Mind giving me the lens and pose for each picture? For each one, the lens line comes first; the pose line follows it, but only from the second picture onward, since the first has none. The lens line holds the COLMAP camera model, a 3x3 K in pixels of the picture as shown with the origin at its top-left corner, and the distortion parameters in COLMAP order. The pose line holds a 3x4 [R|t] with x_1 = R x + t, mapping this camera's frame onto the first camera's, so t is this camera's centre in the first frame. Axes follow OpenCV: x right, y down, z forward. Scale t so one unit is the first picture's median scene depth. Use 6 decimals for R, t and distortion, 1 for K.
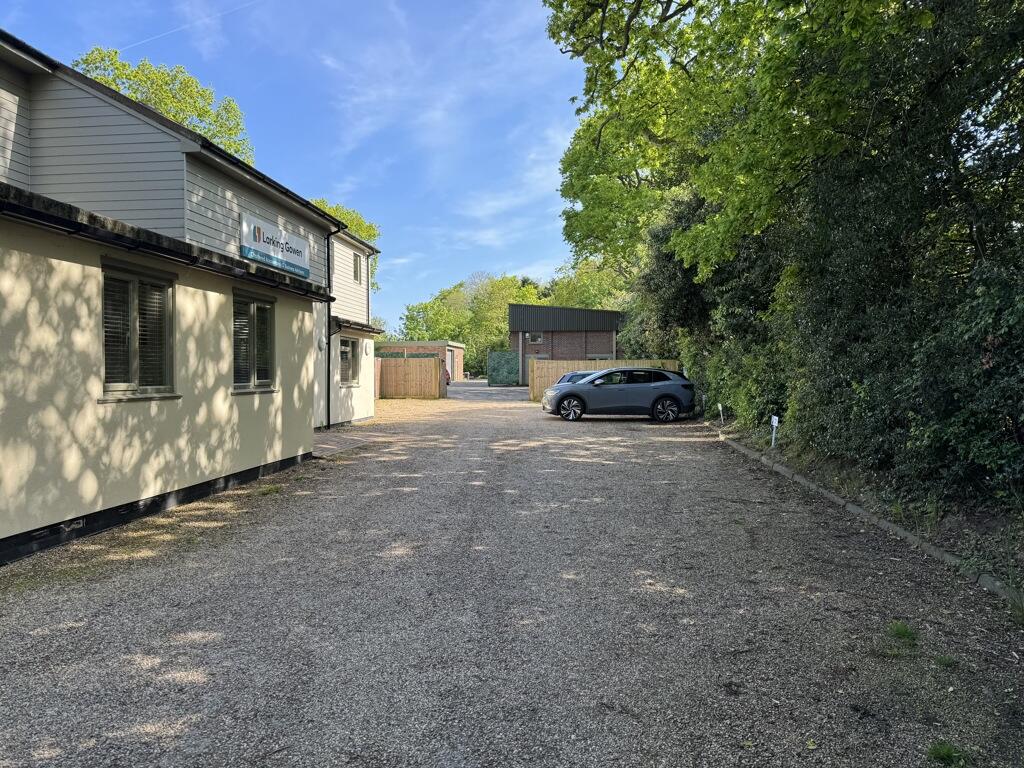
lens RADIAL K [[708.1, 0, 516.0], [0, 708.1, 385.3], [0, 0, 1]] dist [0.023811, -0.017404]
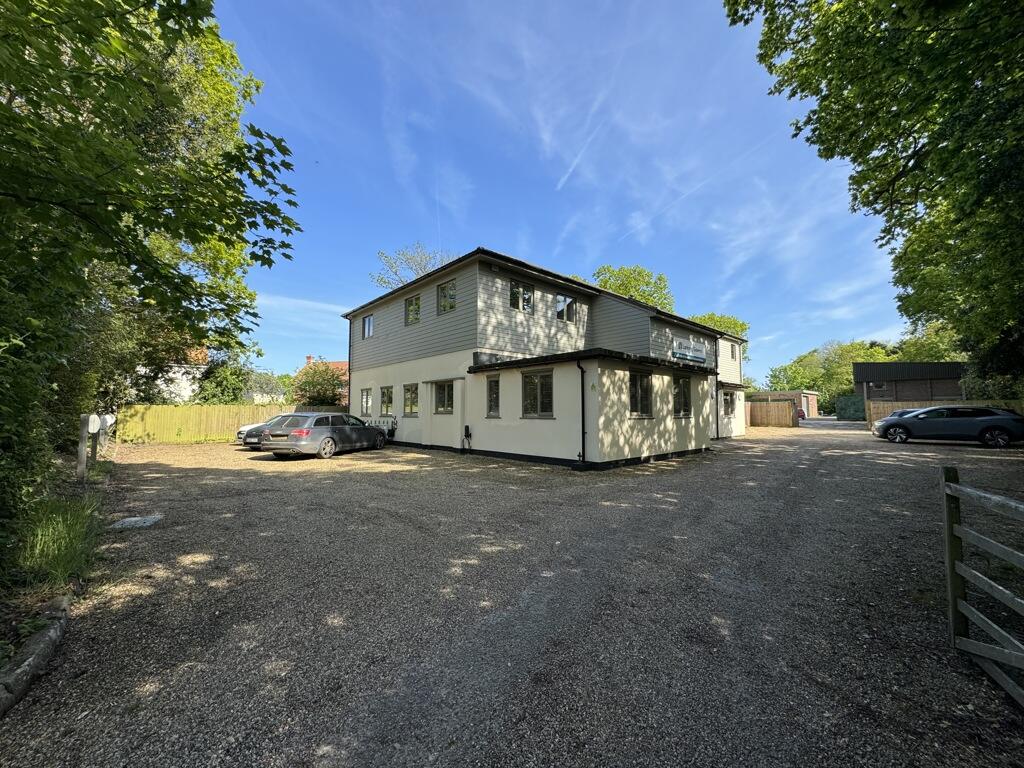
lens RADIAL K [[412.4, 0, 517.9], [0, 412.4, 387.6], [0, 0, 1]] dist [0.013369, 0.000352]
pose [[0.759345, -0.040111, -0.649450, 0.048449], [-0.010119, 0.997250, -0.073423, 0.007849], [0.650609, 0.062325, 0.756851, -0.177651]]
